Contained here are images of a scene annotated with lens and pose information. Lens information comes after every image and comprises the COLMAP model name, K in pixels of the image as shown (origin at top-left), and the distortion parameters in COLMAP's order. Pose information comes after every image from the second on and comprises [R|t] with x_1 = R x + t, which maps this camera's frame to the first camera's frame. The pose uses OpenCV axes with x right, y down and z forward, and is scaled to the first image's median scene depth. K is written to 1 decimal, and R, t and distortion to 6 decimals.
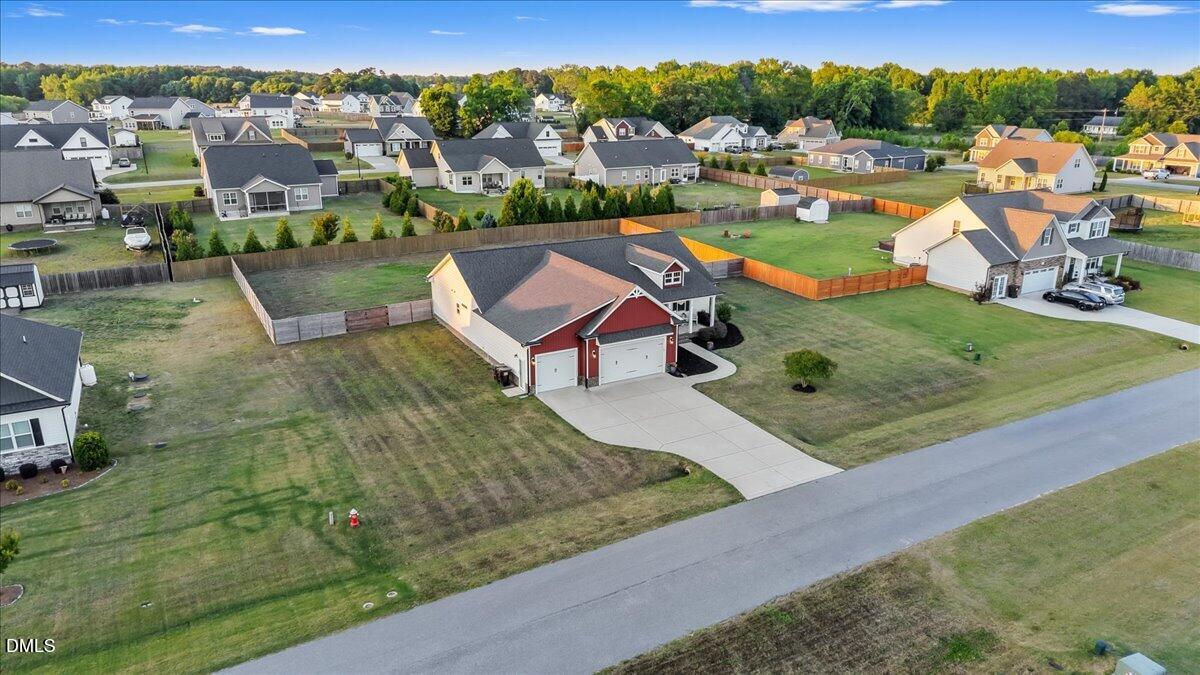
lens RADIAL K [[808.1, 0, 604.1], [0, 808.1, 338.2], [0, 0, 1]] dist [0.031688, -0.036063]
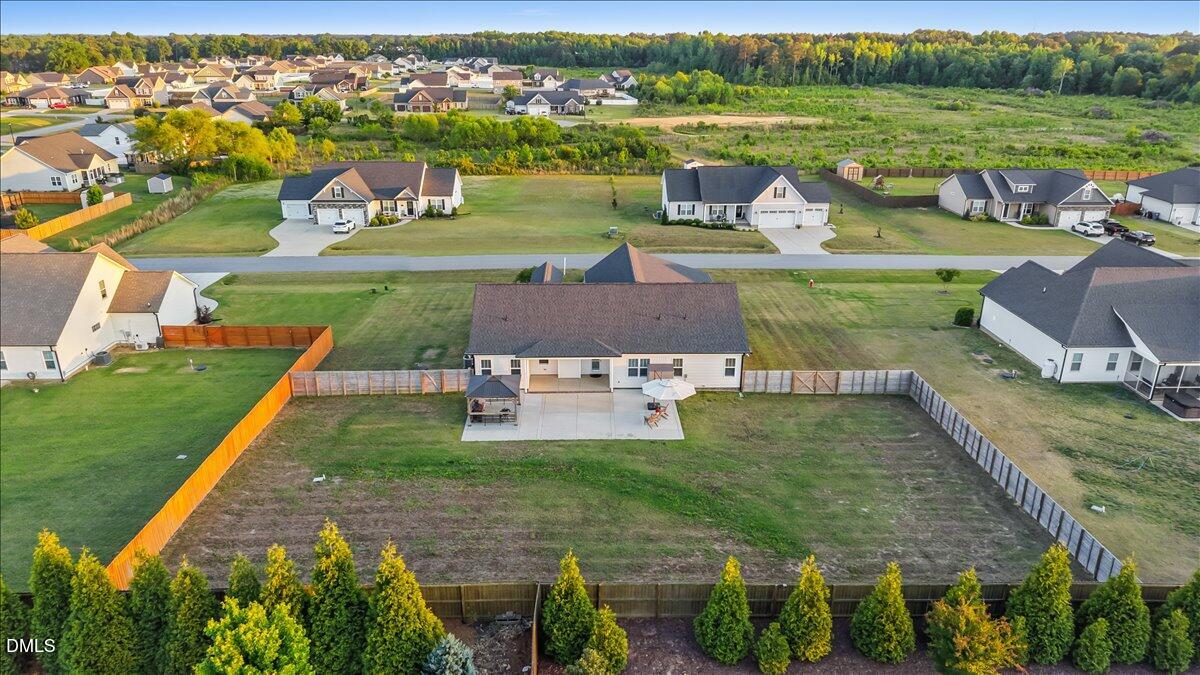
lens RADIAL K [[808.1, 0, 598.6], [0, 808.1, 339.7], [0, 0, 1]] dist [0.031688, -0.036063]
pose [[-0.884587, -0.165200, 0.436136, -0.445916], [0.139806, 0.798224, 0.585912, -0.603840], [-0.444927, 0.579265, -0.683003, 1.629019]]
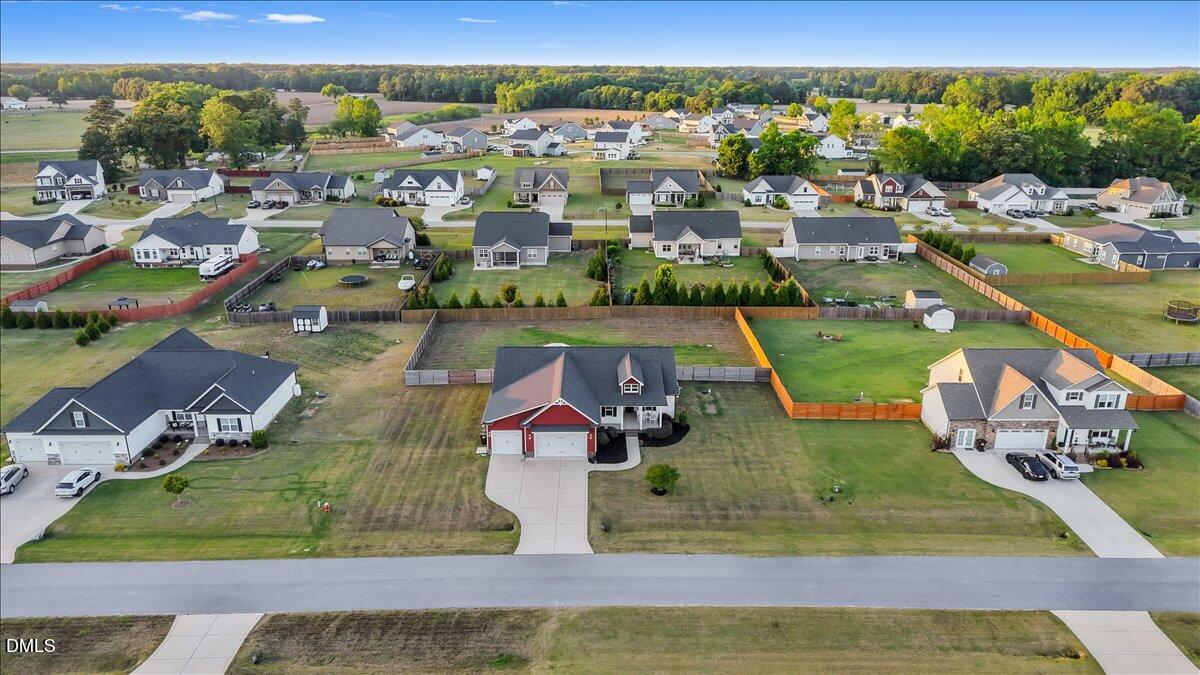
lens RADIAL K [[808.1, 0, 595.5], [0, 808.1, 340.1], [0, 0, 1]] dist [0.031688, -0.036063]
pose [[0.878078, 0.153192, -0.453334, 0.584757], [-0.146169, 0.987958, 0.050733, -0.197930], [0.455647, 0.021716, 0.889896, -0.234941]]
